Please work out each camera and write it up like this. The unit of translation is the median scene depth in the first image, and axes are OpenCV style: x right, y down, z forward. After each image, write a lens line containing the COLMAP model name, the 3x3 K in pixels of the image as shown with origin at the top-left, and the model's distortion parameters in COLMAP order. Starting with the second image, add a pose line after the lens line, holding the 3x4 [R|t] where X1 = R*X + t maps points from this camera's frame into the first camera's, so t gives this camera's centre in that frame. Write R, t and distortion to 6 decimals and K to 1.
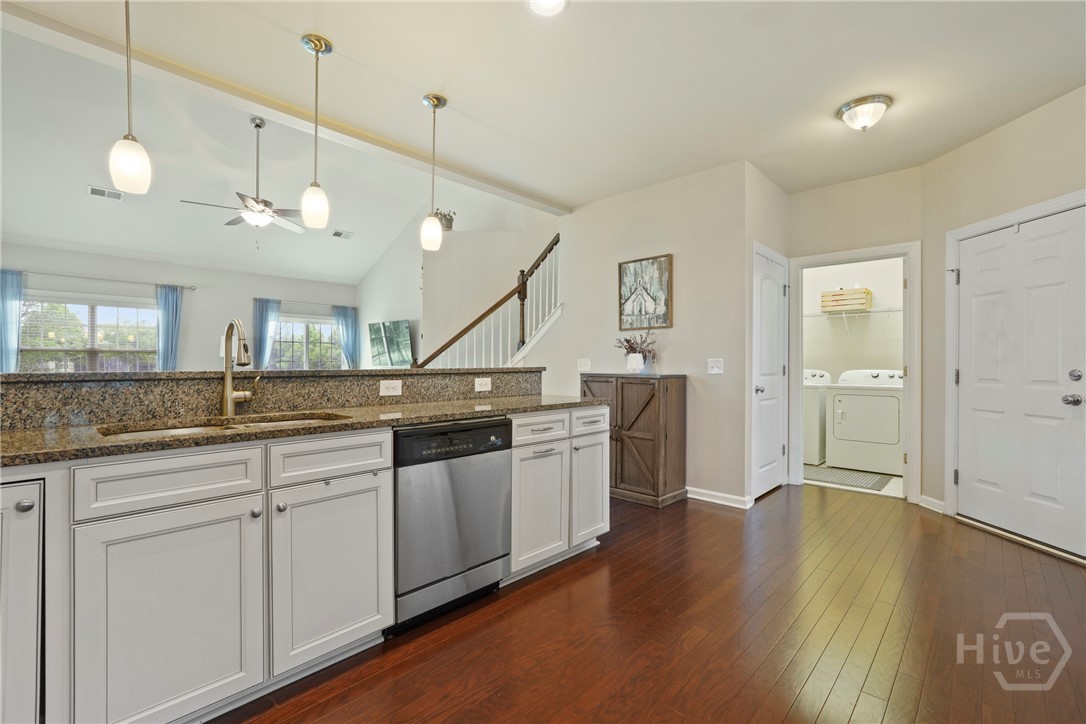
lens RADIAL K [[481.7, 0, 543.0], [0, 481.7, 362.0], [0, 0, 1]] dist [0.000637, 0.000157]
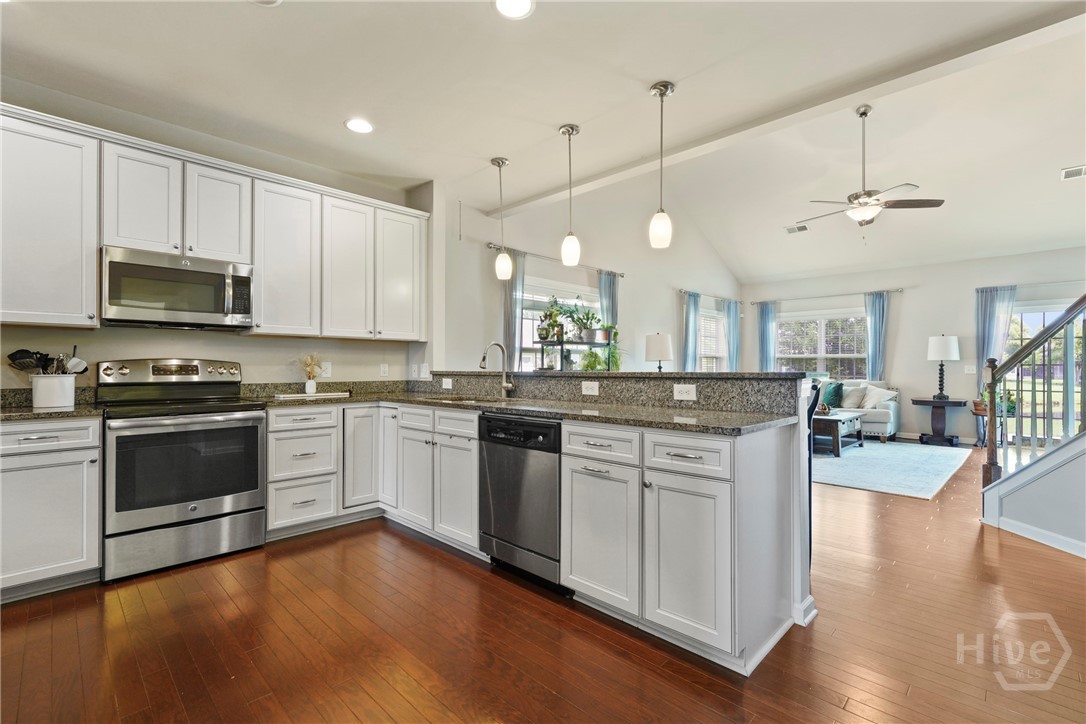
lens RADIAL K [[488.6, 0, 543.0], [0, 488.6, 362.0], [0, 0, 1]] dist [0.001167, 0.000246]
pose [[-0.018263, -0.011783, -0.999764, 0.764951], [0.002940, 0.999926, -0.011839, 0.004181], [0.999829, -0.003155, -0.018227, 0.815863]]
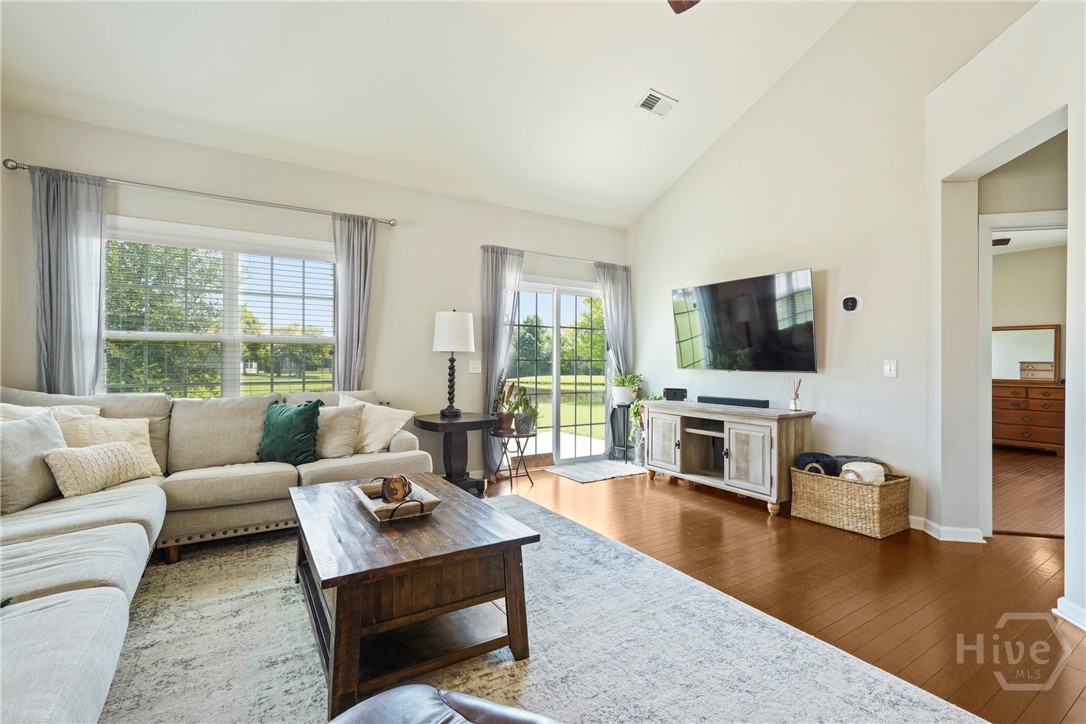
lens RADIAL K [[488.6, 0, 543.0], [0, 488.6, 362.0], [0, 0, 1]] dist [0.001167, 0.000246]
pose [[0.966193, 0.007275, -0.257717, -1.171751], [-0.005746, 0.999961, 0.006685, -0.008967], [0.257756, -0.004978, 0.966197, 1.435327]]
